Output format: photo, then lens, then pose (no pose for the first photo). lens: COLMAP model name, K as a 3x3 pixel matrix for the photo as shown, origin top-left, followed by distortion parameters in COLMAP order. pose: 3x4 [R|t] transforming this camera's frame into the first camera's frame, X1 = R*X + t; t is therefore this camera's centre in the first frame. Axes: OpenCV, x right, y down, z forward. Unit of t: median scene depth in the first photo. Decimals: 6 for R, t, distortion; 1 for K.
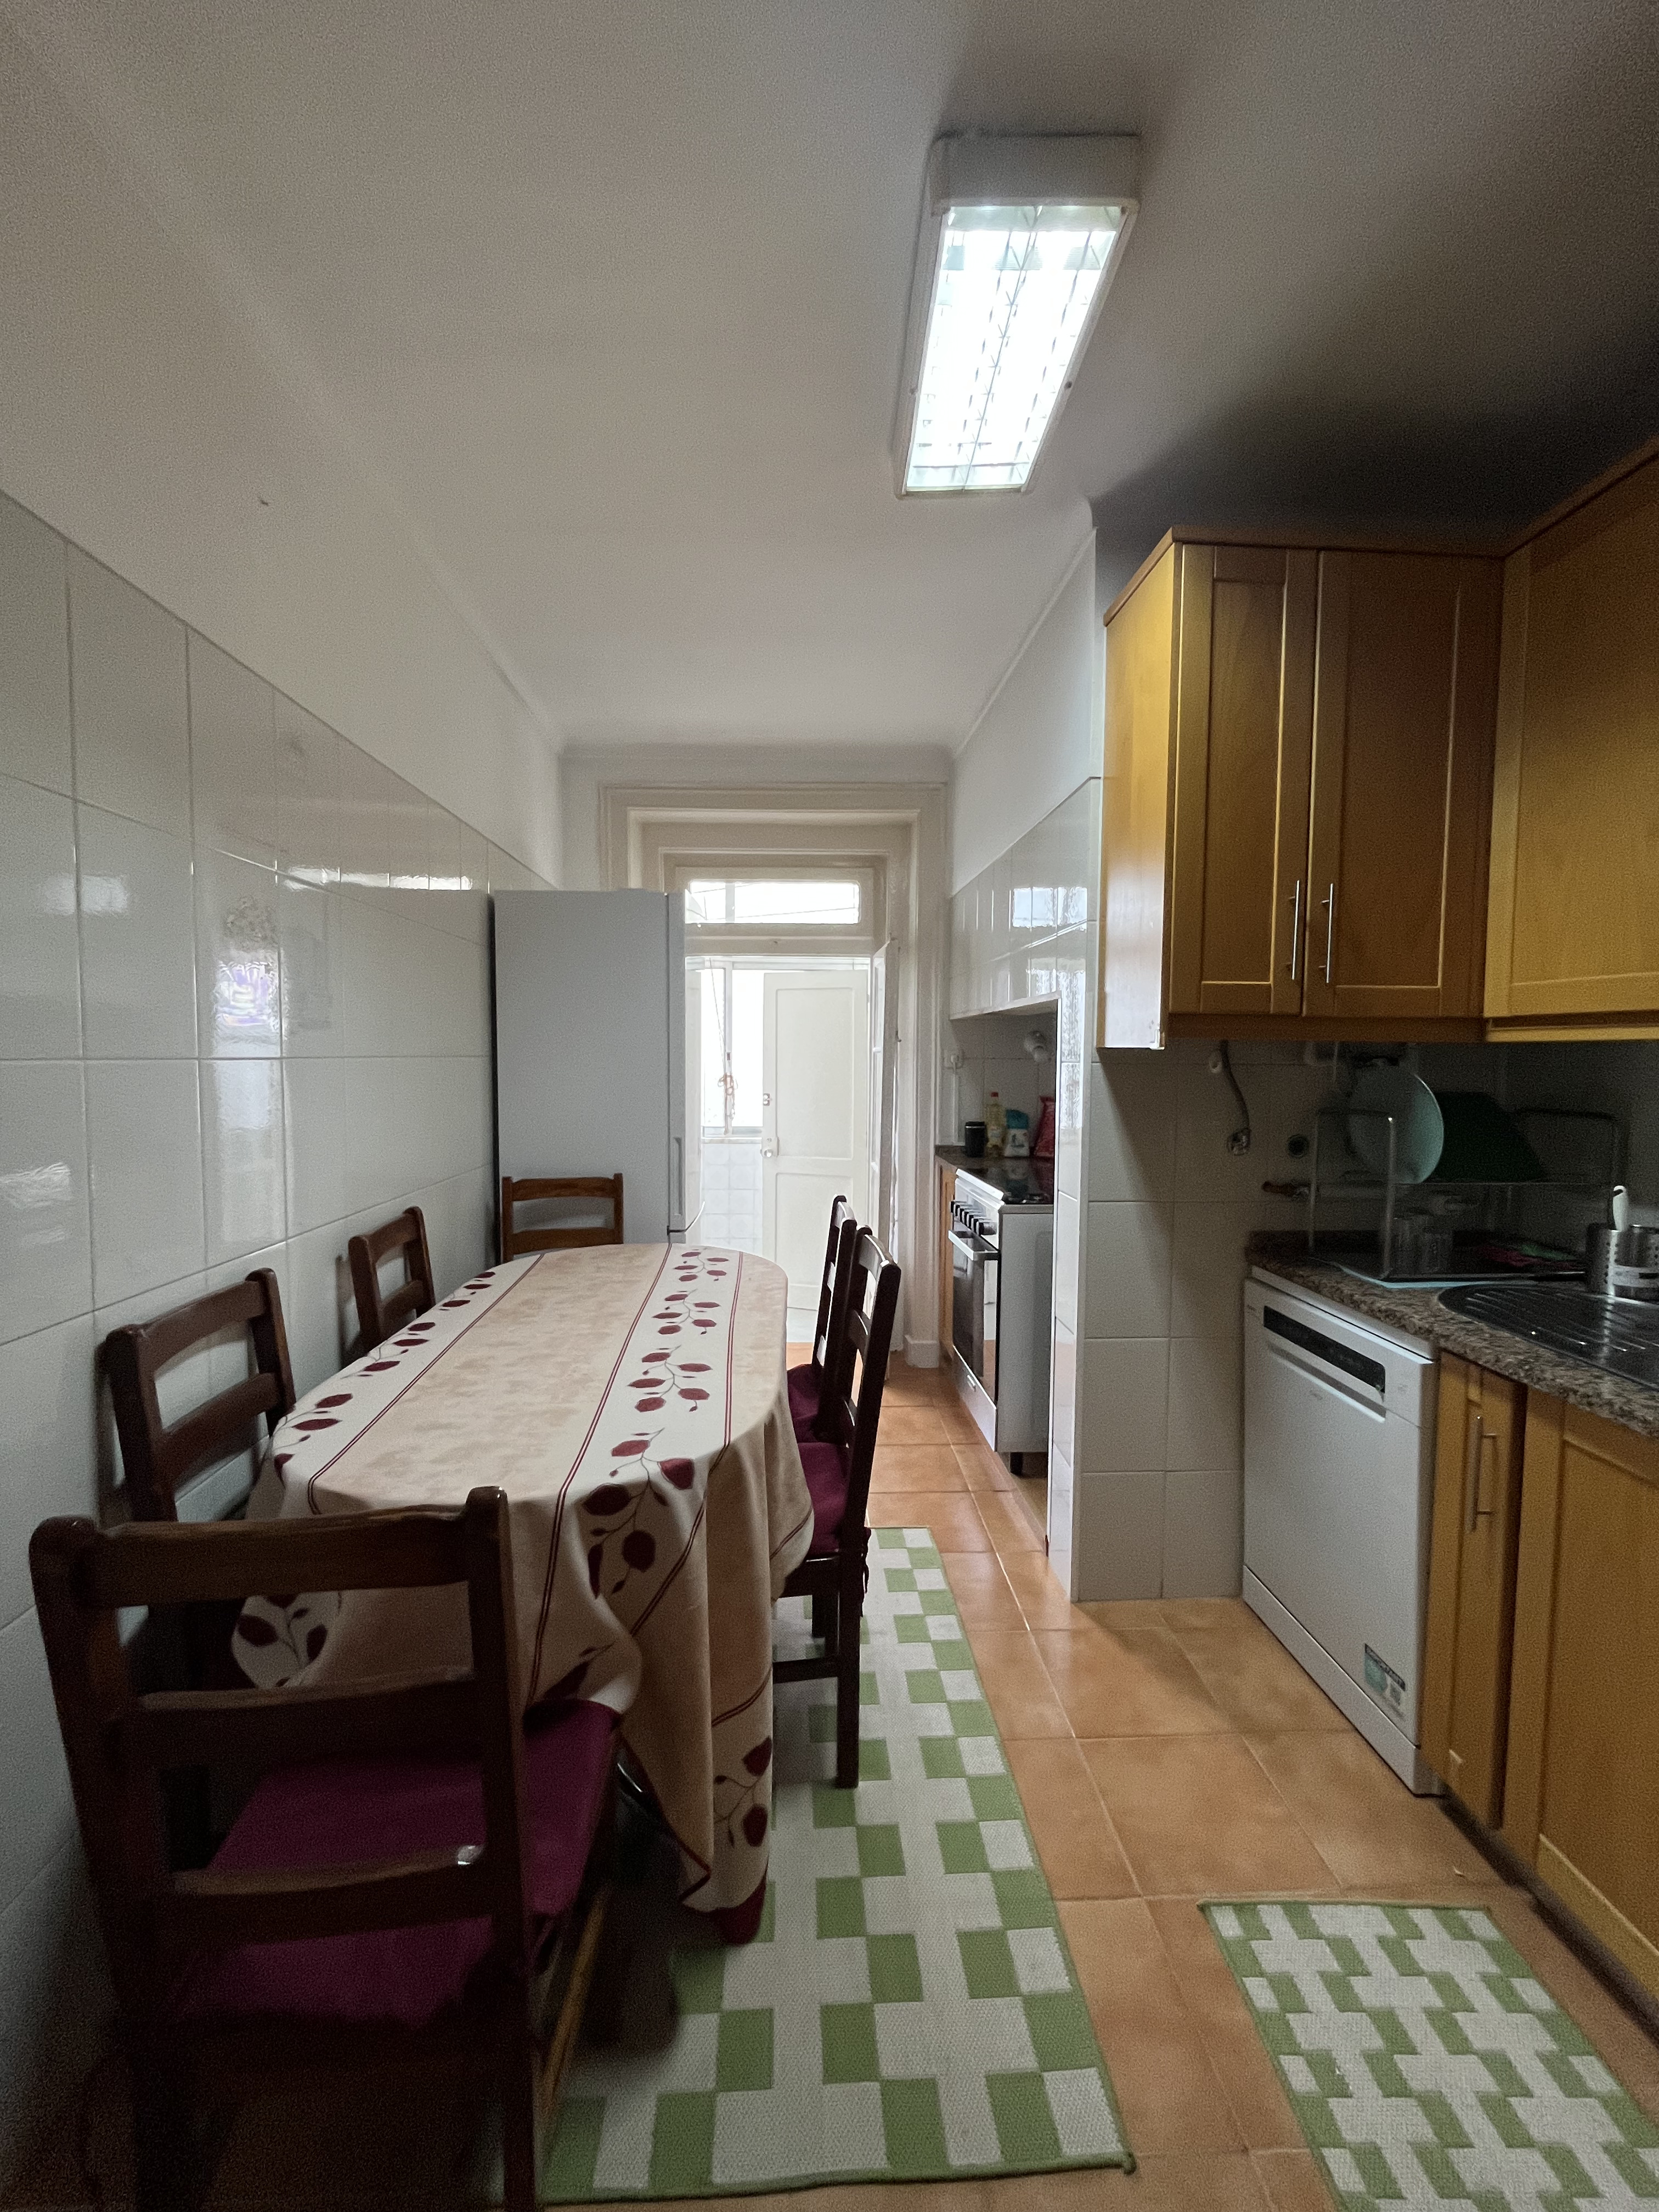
lens RADIAL K [[889.0, 0, 829.5], [0, 889.0, 1106.0], [0, 0, 1]] dist [-0.006751, 0.000295]
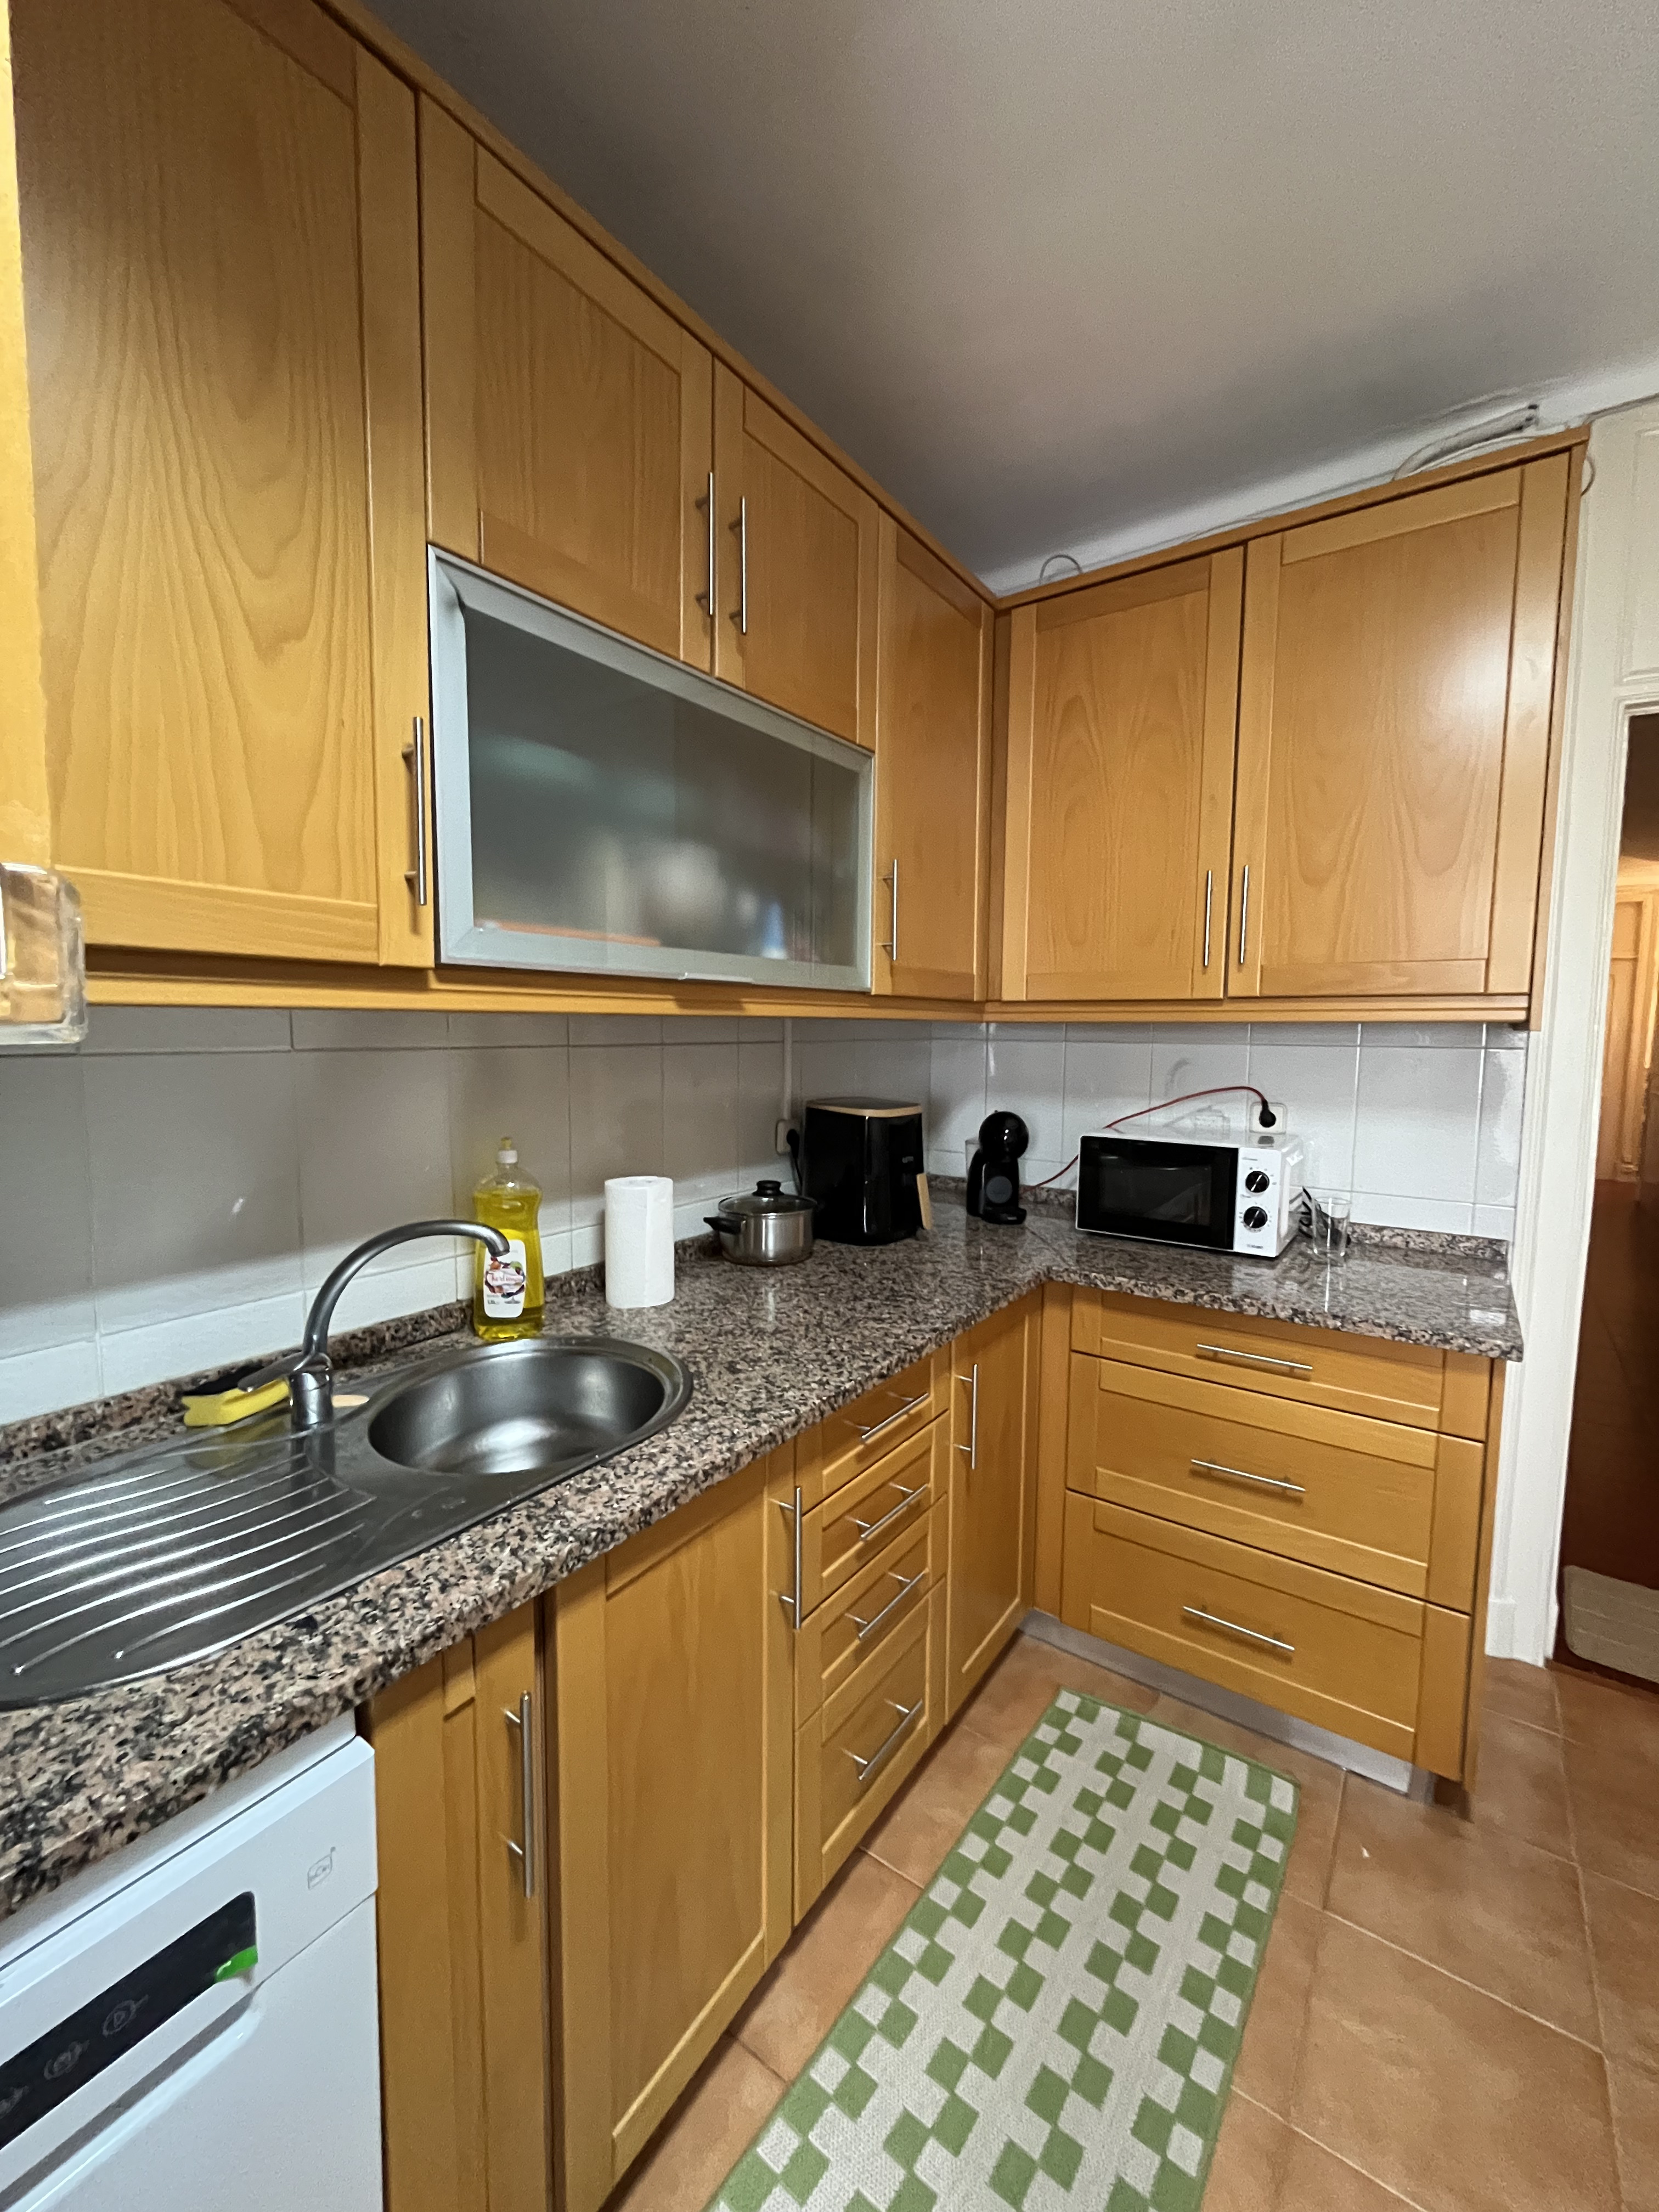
lens RADIAL K [[892.9, 0, 821.1], [0, 892.9, 1097.9], [0, 0, 1]] dist [0.001753, 0.000053]
pose [[-0.777970, -0.063076, 0.625127, 0.217649], [0.024625, 0.991122, 0.130652, -0.069626], [-0.627819, 0.117037, -0.769510, 1.032553]]
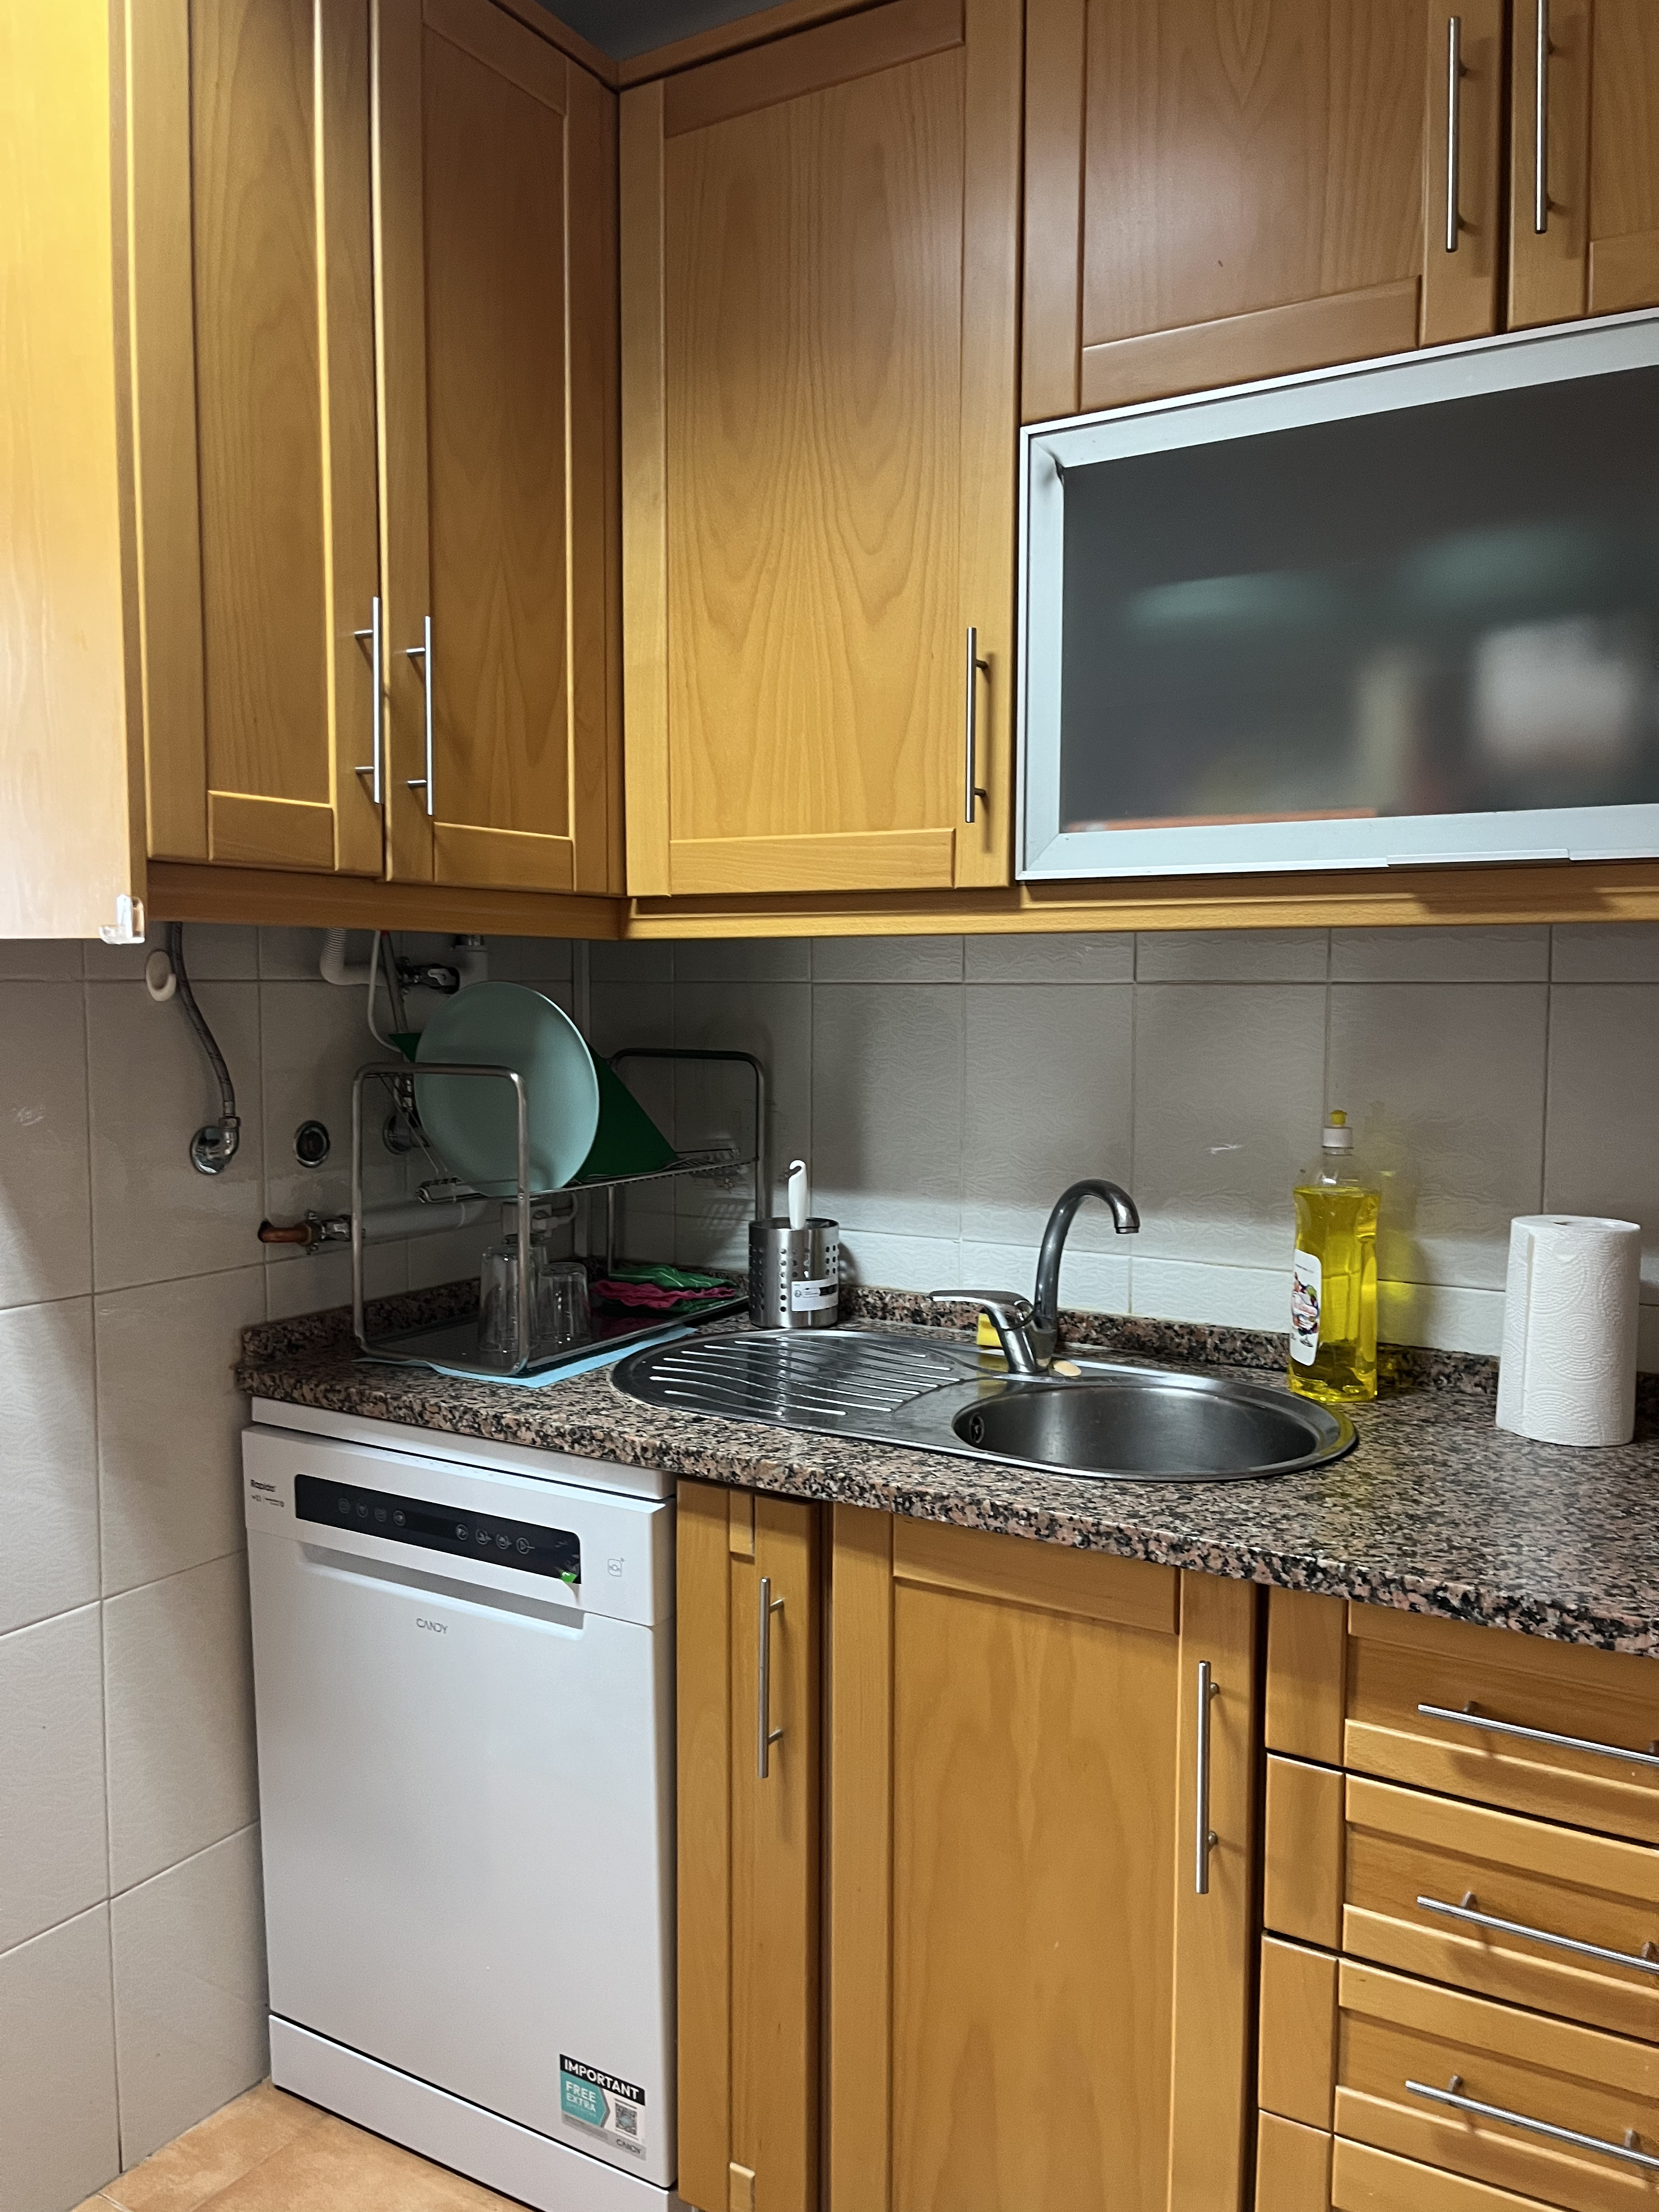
lens RADIAL K [[1670.8, 0, 819.9], [0, 1670.8, 1106.6], [0, 0, 1]] dist [0.060768, -0.085556]
pose [[0.571895, -0.068061, 0.817499, -0.102121], [0.051485, 0.997566, 0.047035, -0.006628], [-0.818710, 0.015190, 0.574007, 0.271220]]
